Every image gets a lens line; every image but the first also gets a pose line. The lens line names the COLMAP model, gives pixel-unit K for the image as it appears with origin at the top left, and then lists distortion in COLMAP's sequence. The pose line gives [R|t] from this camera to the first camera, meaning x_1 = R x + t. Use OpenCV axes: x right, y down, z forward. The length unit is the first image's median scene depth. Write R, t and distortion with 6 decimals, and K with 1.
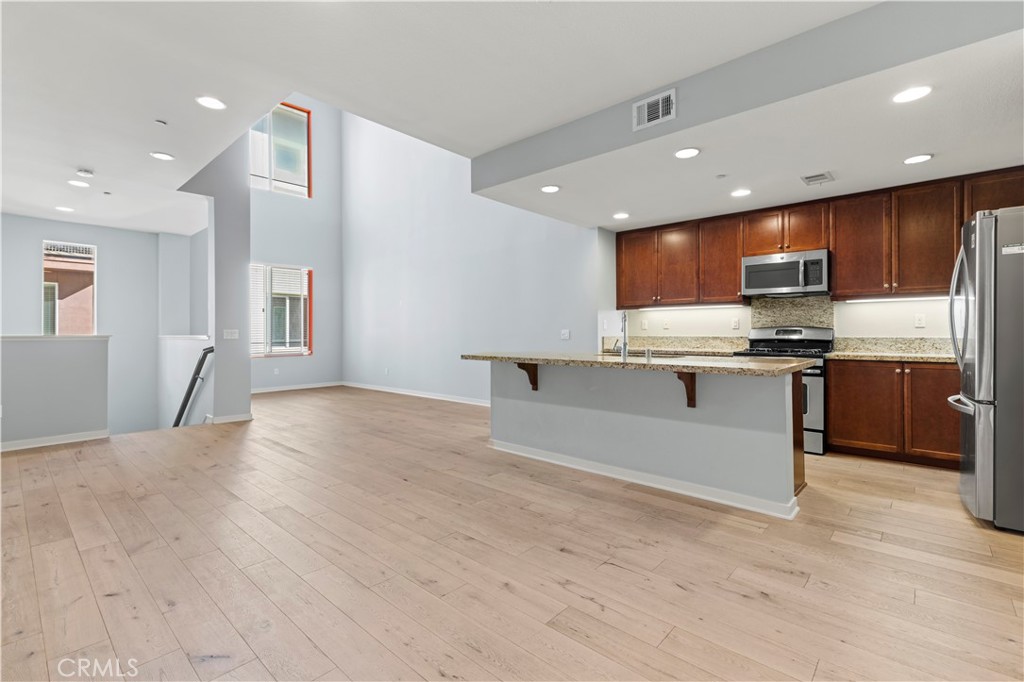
lens RADIAL K [[459.2, 0, 510.3], [0, 459.2, 330.4], [0, 0, 1]] dist [0.002044, 0.000083]
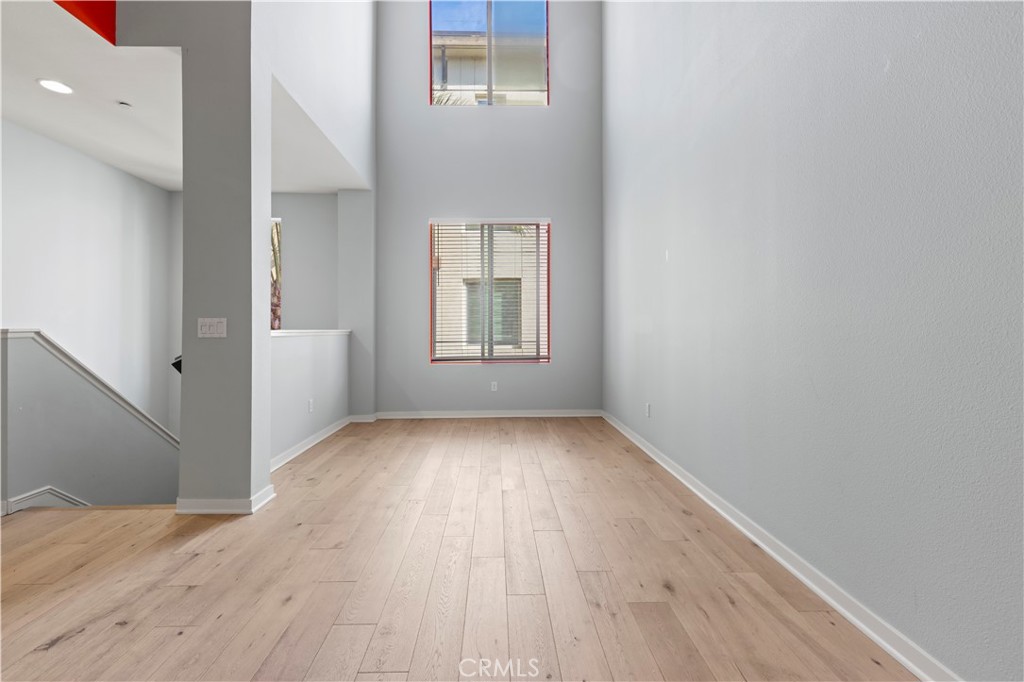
lens RADIAL K [[462.8, 0, 508.7], [0, 462.8, 328.9], [0, 0, 1]] dist [0.001485, 0.000170]
pose [[0.693304, 0.000455, -0.720645, -0.072558], [0.005722, 0.999965, 0.006136, 0.011857], [0.720622, -0.008378, 0.693277, 1.342638]]
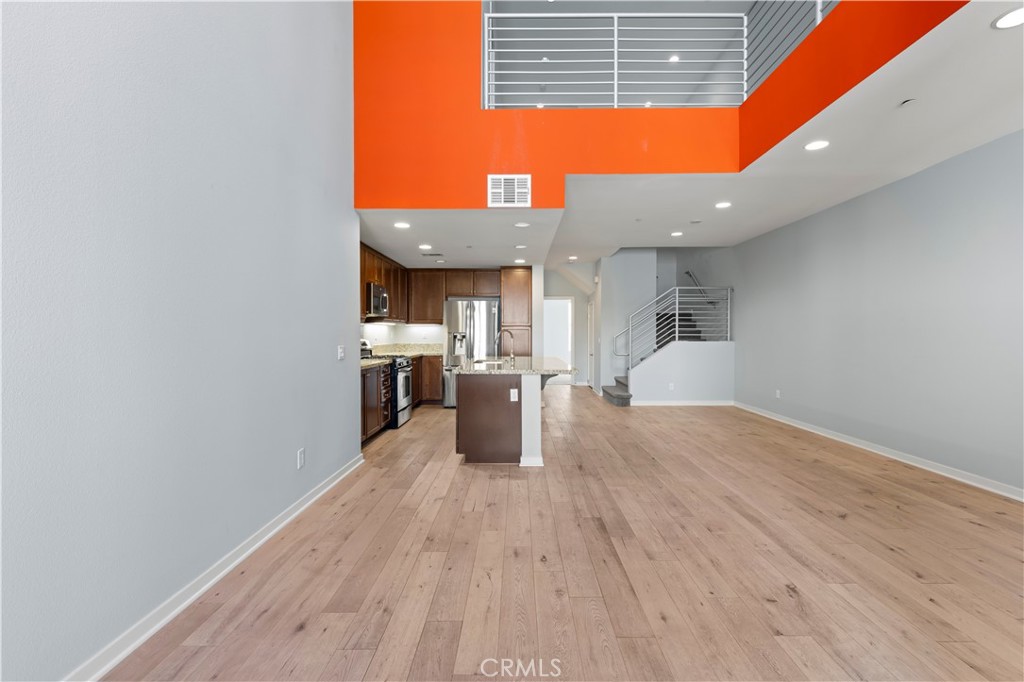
lens RADIAL K [[462.9, 0, 516.2], [0, 462.9, 337.1], [0, 0, 1]] dist [0.001346, 0.000142]
pose [[-0.670558, -0.004627, 0.741843, -0.867755], [-0.003992, 0.999989, 0.002628, -0.024846], [-0.741846, -0.001199, -0.670569, 1.995806]]
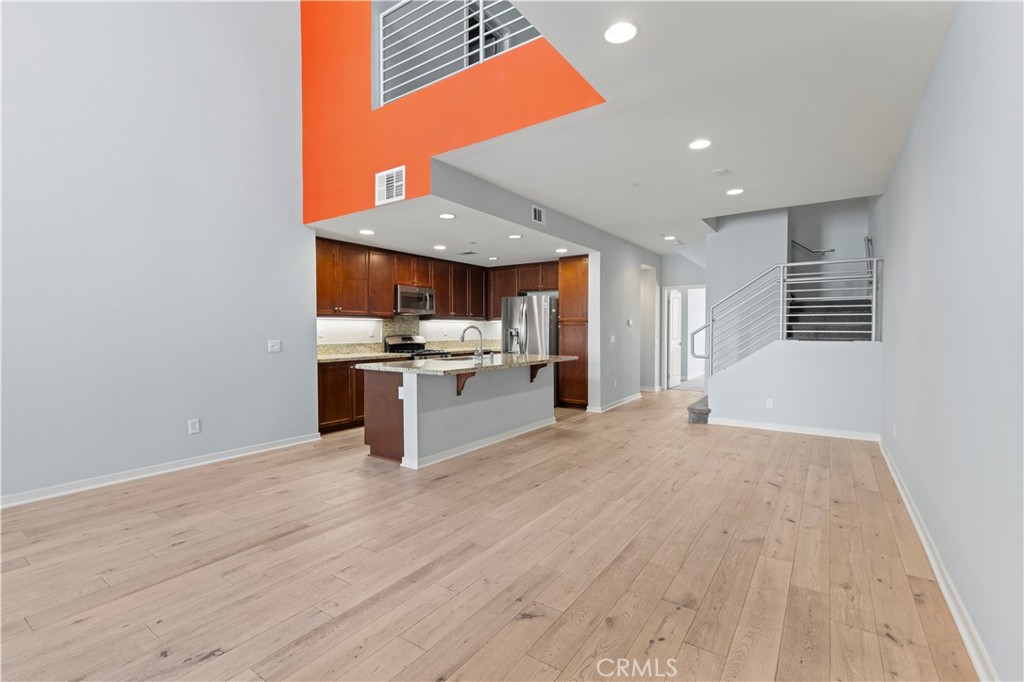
lens RADIAL K [[460.3, 0, 510.2], [0, 460.3, 337.2], [0, 0, 1]] dist [0.003308, 0.000042]
pose [[-0.126416, -0.015701, 0.991853, -1.164755], [-0.004801, 0.999873, 0.015216, -0.032927], [-0.991966, -0.002838, -0.126475, 1.092089]]
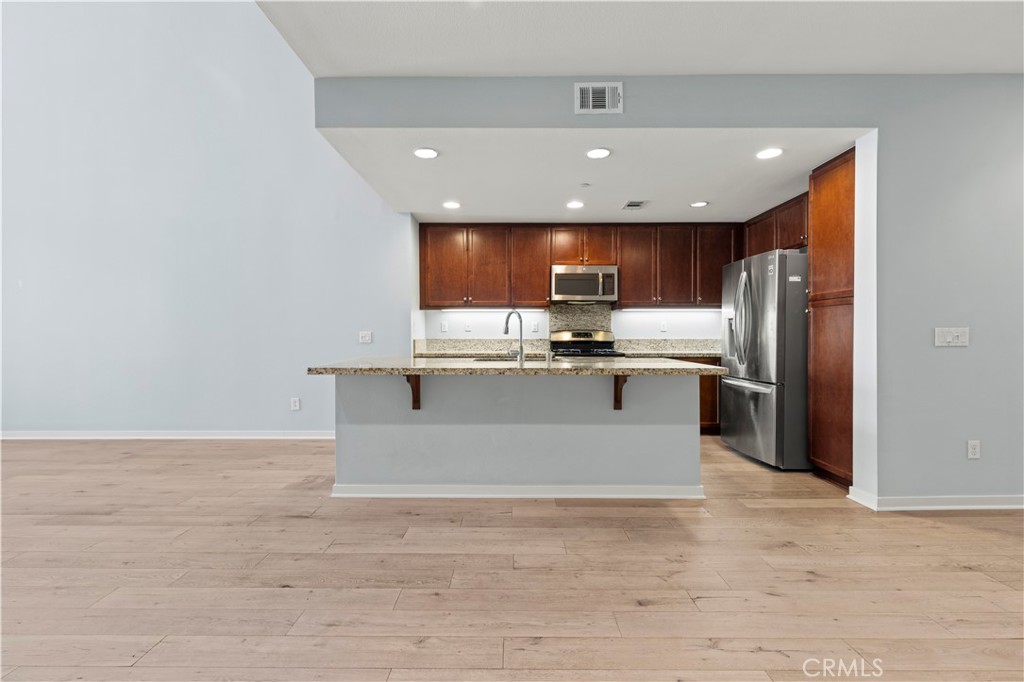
lens RADIAL K [[456.3, 0, 510.7], [0, 456.3, 338.8], [0, 0, 1]] dist [0.002447, -0.000015]
pose [[0.744292, -0.003894, 0.667843, -0.365931], [-0.004662, 0.999928, 0.011026, 0.002830], [-0.667839, -0.011320, 0.744220, 0.346082]]
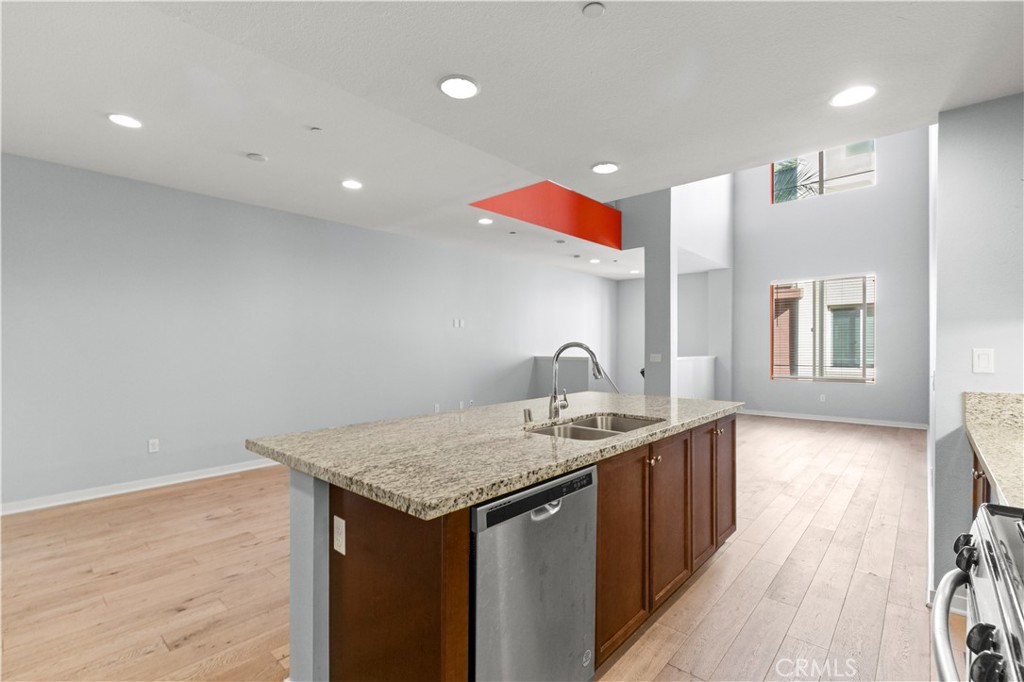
lens RADIAL K [[461.6, 0, 511.4], [0, 461.6, 349.6], [0, 0, 1]] dist [-0.002516, -0.000136]
pose [[0.004753, 0.009052, -0.999948, 0.878213], [0.008321, 0.999924, 0.009092, -0.042517], [0.999954, -0.008363, 0.004678, 0.940967]]
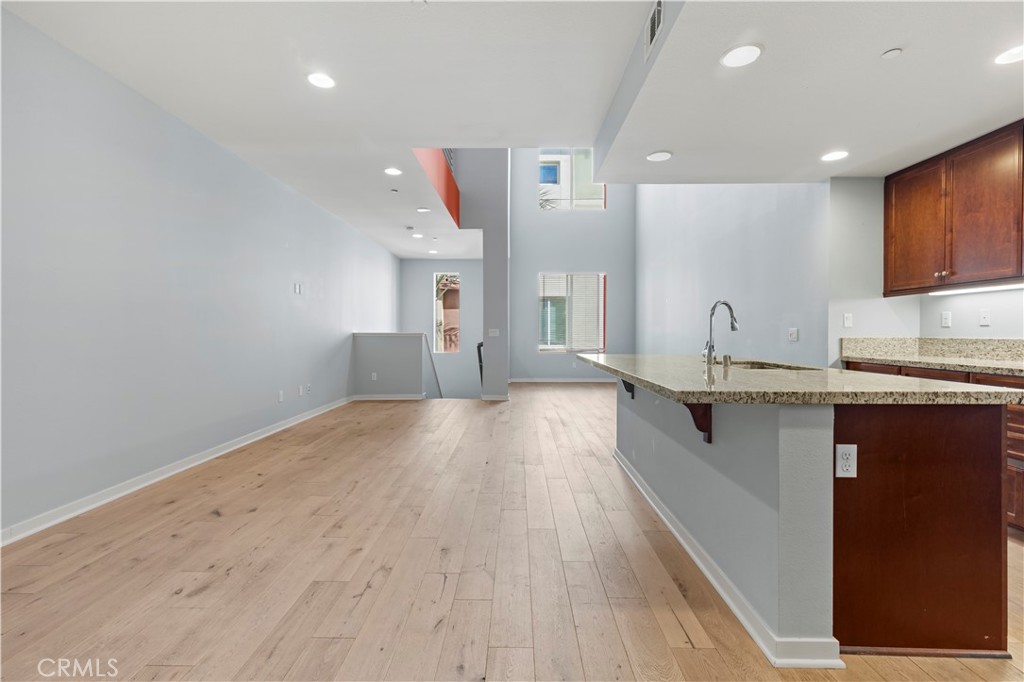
lens RADIAL K [[456.3, 0, 510.7], [0, 456.3, 338.8], [0, 0, 1]] dist [0.002447, -0.000015]
pose [[0.660698, 0.012503, -0.750548, 0.583421], [0.001526, 0.999837, 0.017999, 0.002719], [0.750650, -0.013037, 0.660571, 0.284868]]
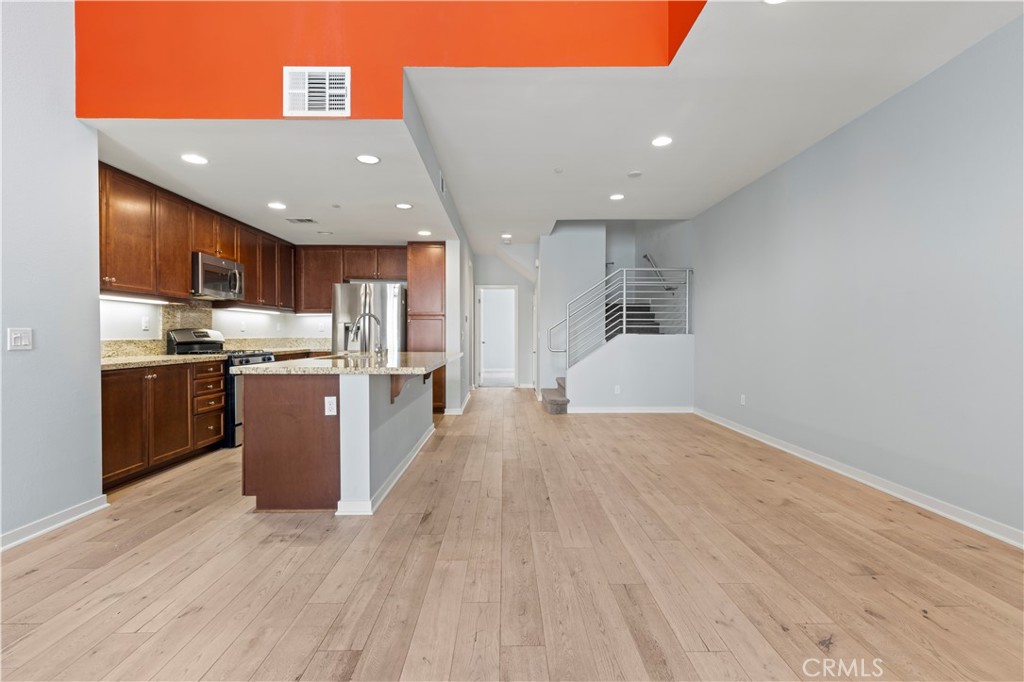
lens RADIAL K [[460.3, 0, 510.2], [0, 460.3, 337.2], [0, 0, 1]] dist [0.003308, 0.000042]
pose [[-0.681727, -0.002977, 0.731600, -0.759995], [-0.004336, 0.999991, 0.000029, 0.009355], [-0.731594, -0.003152, -0.681734, 1.519113]]
